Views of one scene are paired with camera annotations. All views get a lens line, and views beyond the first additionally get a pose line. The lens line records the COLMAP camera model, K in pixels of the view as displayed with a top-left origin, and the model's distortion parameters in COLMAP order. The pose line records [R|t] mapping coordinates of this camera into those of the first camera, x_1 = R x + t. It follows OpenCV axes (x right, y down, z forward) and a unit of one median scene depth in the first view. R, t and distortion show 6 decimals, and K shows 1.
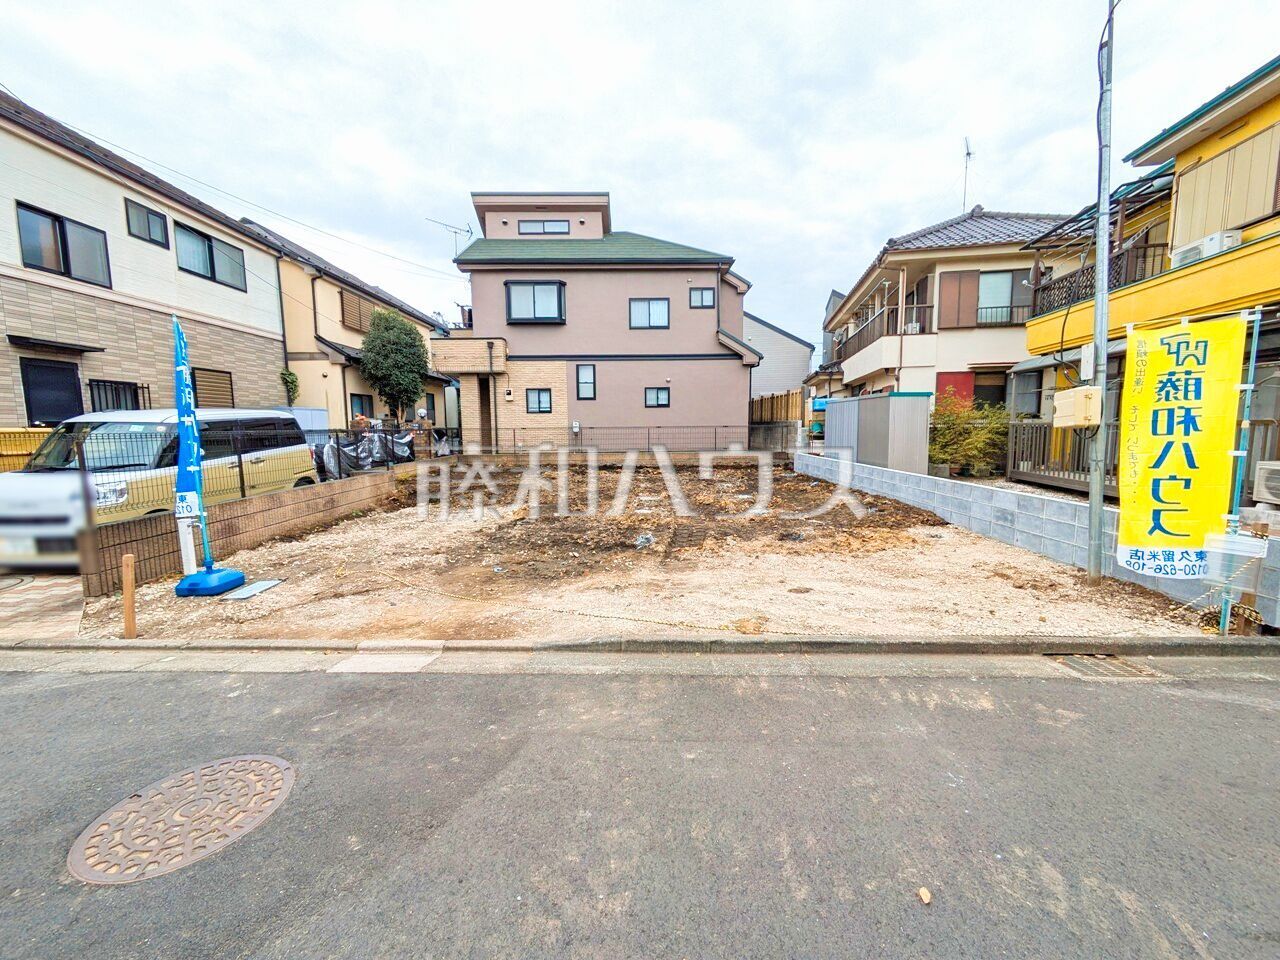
lens RADIAL K [[505.9, 0, 645.7], [0, 505.9, 478.2], [0, 0, 1]] dist [-0.000854, 0.000530]
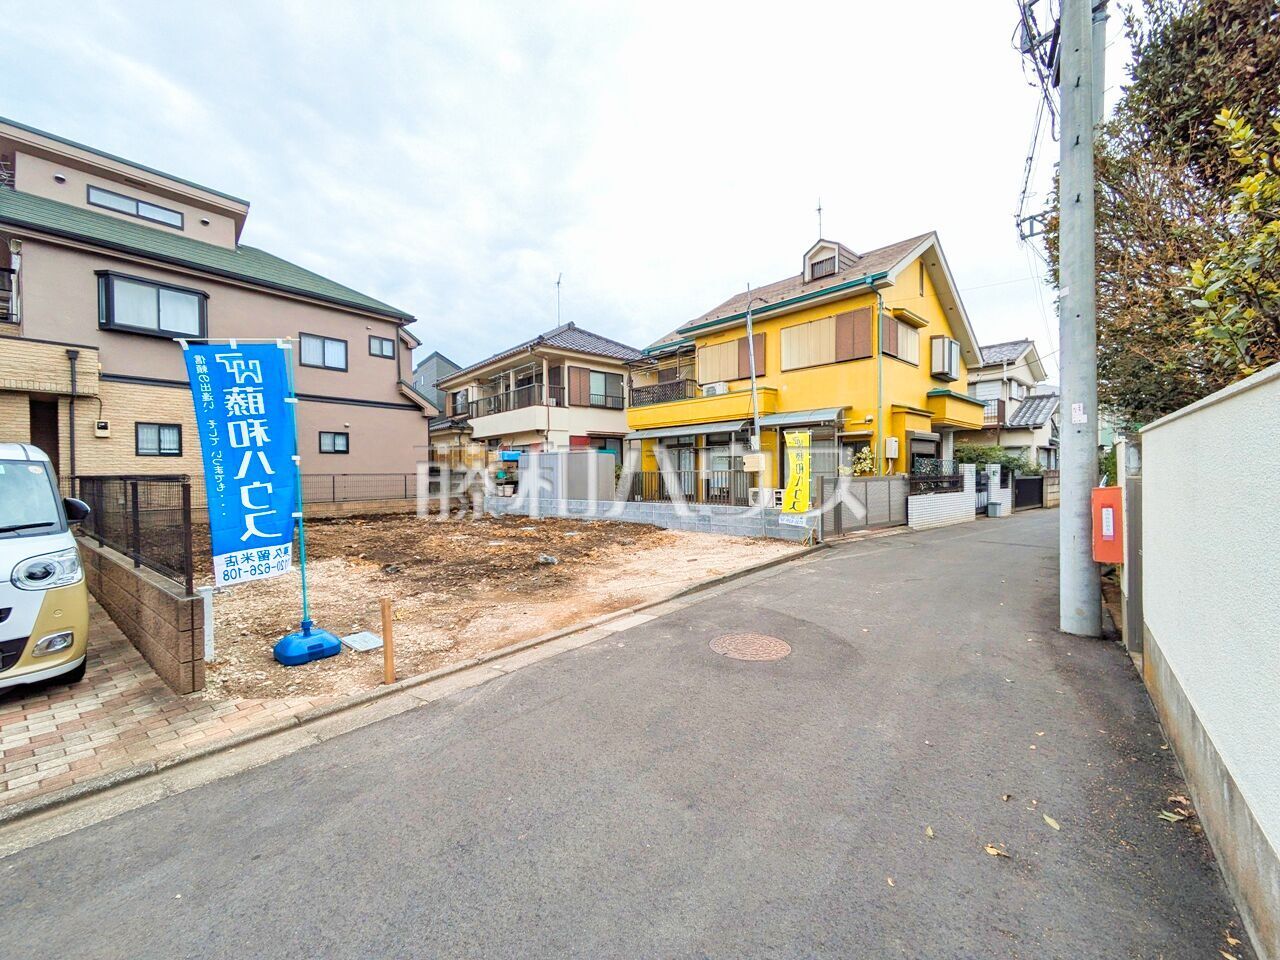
lens RADIAL K [[505.9, 0, 645.7], [0, 505.9, 478.2], [0, 0, 1]] dist [-0.000854, 0.000530]
pose [[0.614264, -0.006085, 0.789077, -0.655216], [0.084526, 0.994724, -0.058128, 0.010879], [-0.784561, 0.102403, 0.611537, -0.004181]]
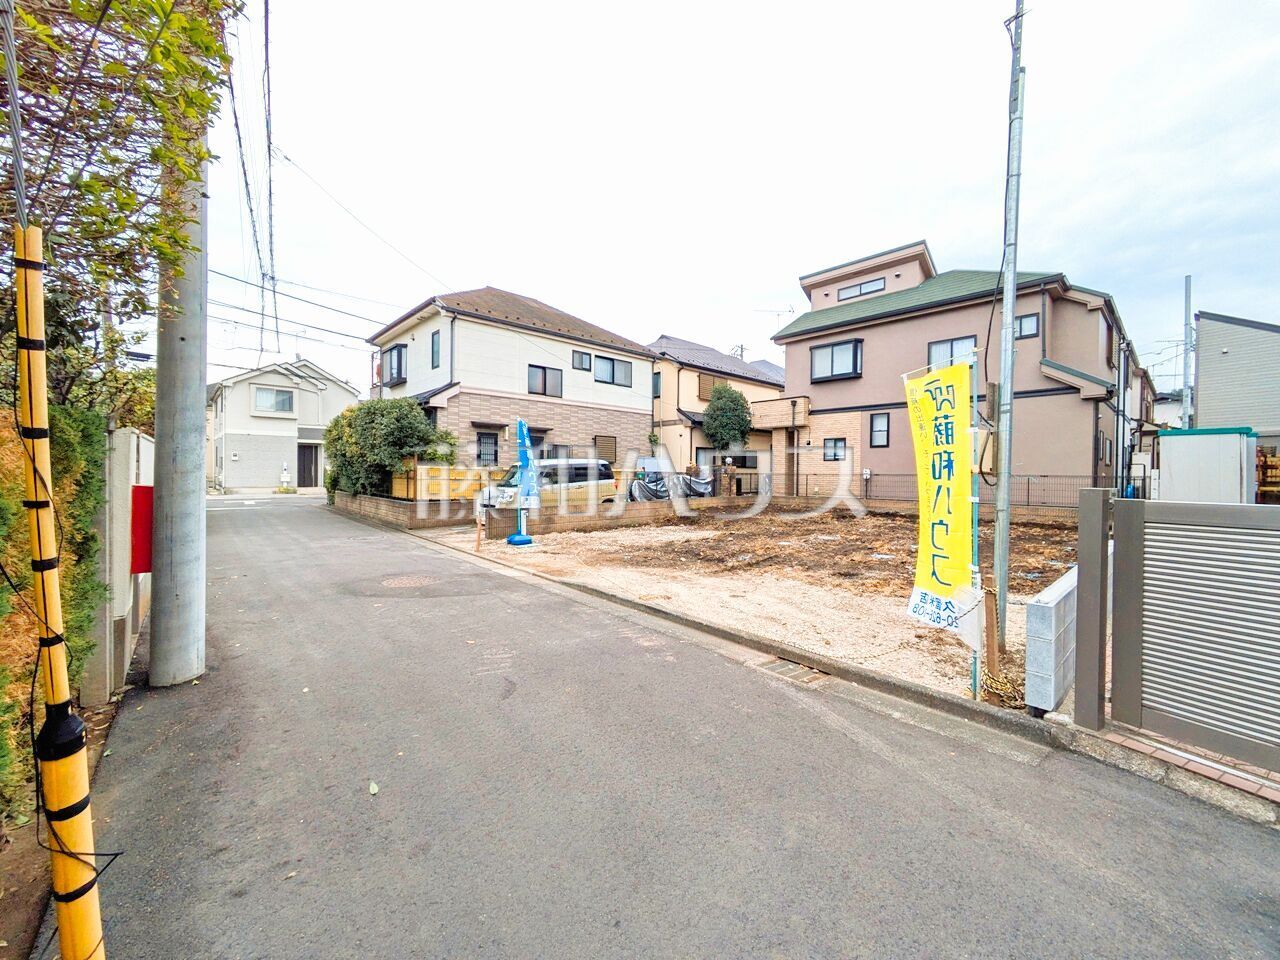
lens RADIAL K [[505.9, 0, 645.7], [0, 505.9, 478.2], [0, 0, 1]] dist [-0.000854, 0.000530]
pose [[0.673186, 0.022309, -0.739136, 0.584902], [-0.092288, 0.994265, -0.054045, 0.007644], [0.733691, 0.104596, 0.671384, -0.034891]]
